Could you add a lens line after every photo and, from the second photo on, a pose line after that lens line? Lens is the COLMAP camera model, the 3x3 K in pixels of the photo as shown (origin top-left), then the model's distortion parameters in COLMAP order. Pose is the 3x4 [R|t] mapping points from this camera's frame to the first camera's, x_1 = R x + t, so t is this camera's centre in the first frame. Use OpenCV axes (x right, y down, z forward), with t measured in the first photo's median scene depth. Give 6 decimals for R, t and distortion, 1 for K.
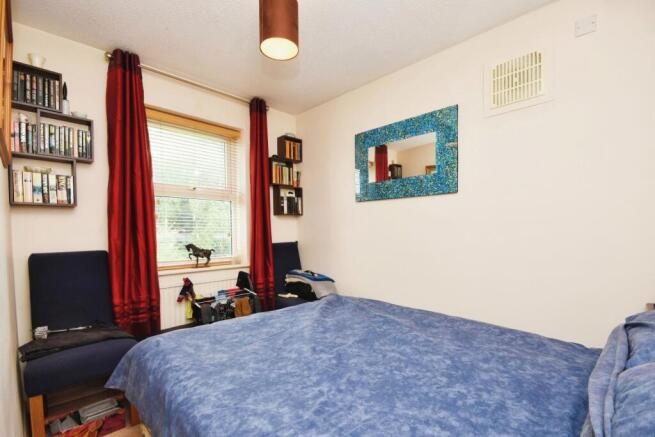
lens RADIAL K [[291.9, 0, 327.6], [0, 291.9, 218.1], [0, 0, 1]] dist [-0.001873, 0.000128]
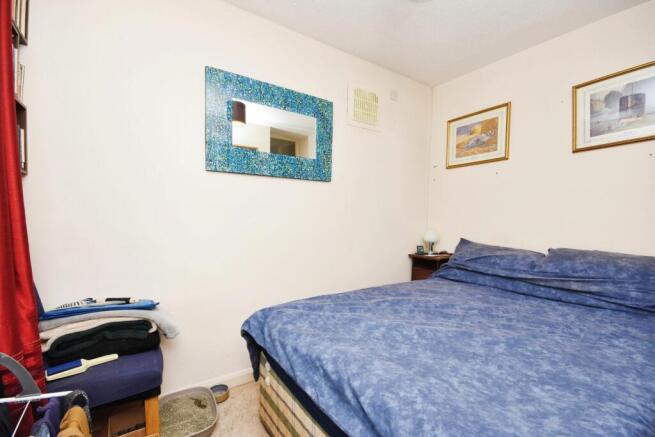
lens RADIAL K [[291.9, 0, 328.0], [0, 291.9, 219.4], [0, 0, 1]] dist [-0.001873, 0.000128]
pose [[0.169991, -0.016619, 0.985306, -0.589380], [-0.056681, 0.998038, 0.026613, 0.024969], [-0.983814, -0.060372, 0.168715, 0.714942]]
